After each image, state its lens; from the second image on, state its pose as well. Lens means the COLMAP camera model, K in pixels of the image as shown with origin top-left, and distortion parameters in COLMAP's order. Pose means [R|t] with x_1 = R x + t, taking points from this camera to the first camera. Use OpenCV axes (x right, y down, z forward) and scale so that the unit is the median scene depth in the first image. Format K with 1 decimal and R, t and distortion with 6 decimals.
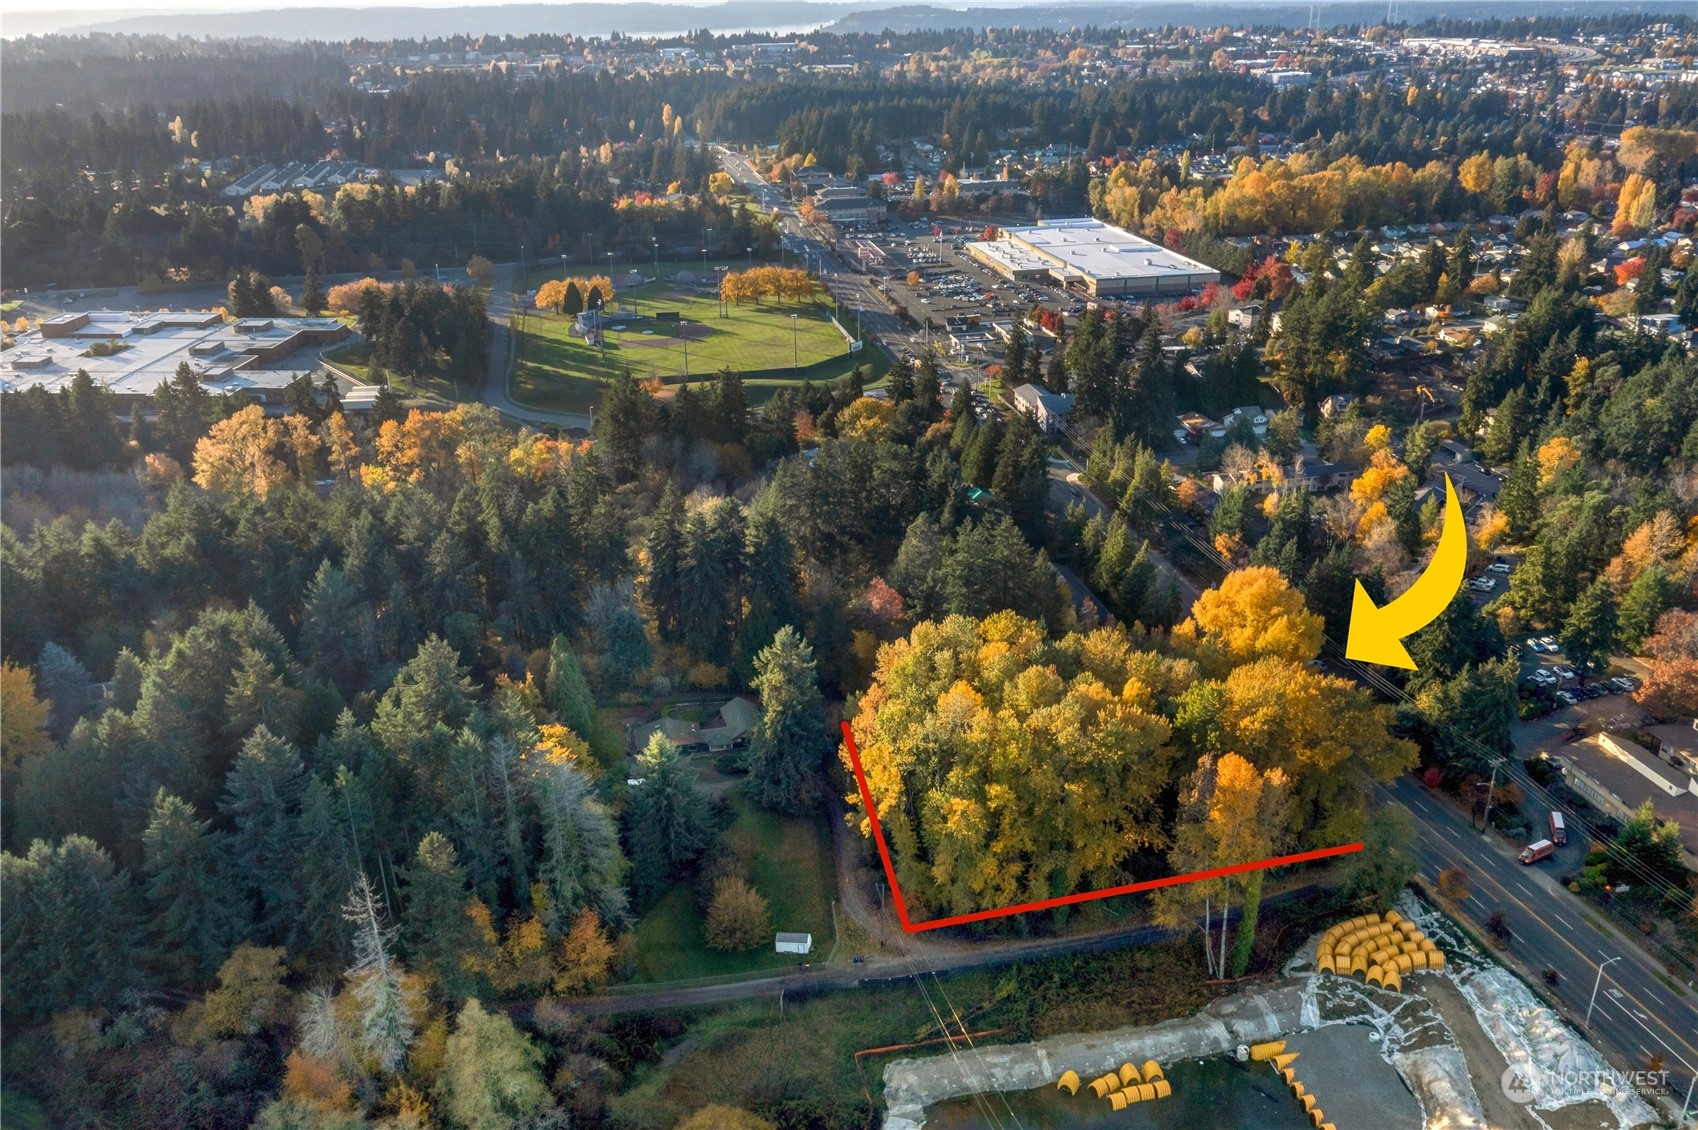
lens RADIAL K [[1361.3, 0, 849.0], [0, 1361.3, 565.0], [0, 0, 1]] dist [-0.015087, 0.009517]
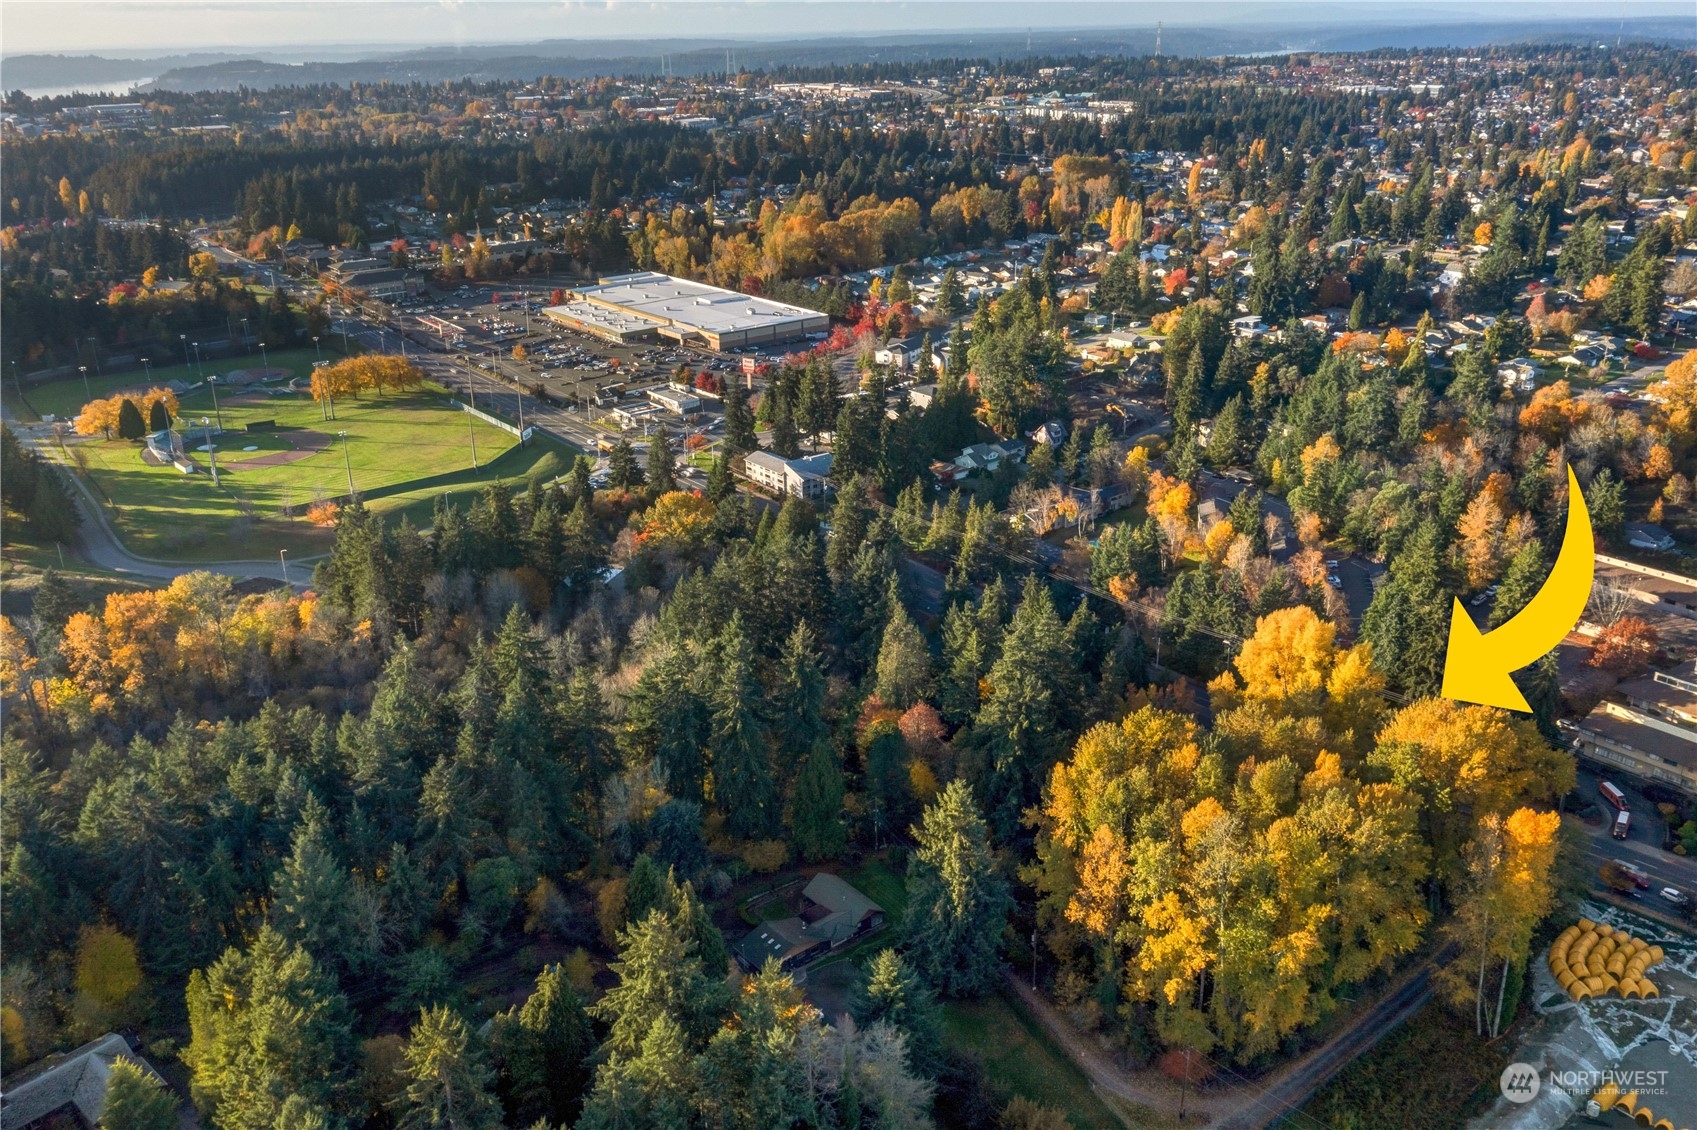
lens RADIAL K [[1342.3, 0, 848.5], [0, 1342.3, 565.0], [0, 0, 1]] dist [-0.004689, 0.003640]
pose [[0.895032, -0.166902, 0.413597, -0.164436], [0.178867, 0.983823, 0.009939, -0.041083], [-0.408565, 0.065083, 0.910406, 0.099245]]
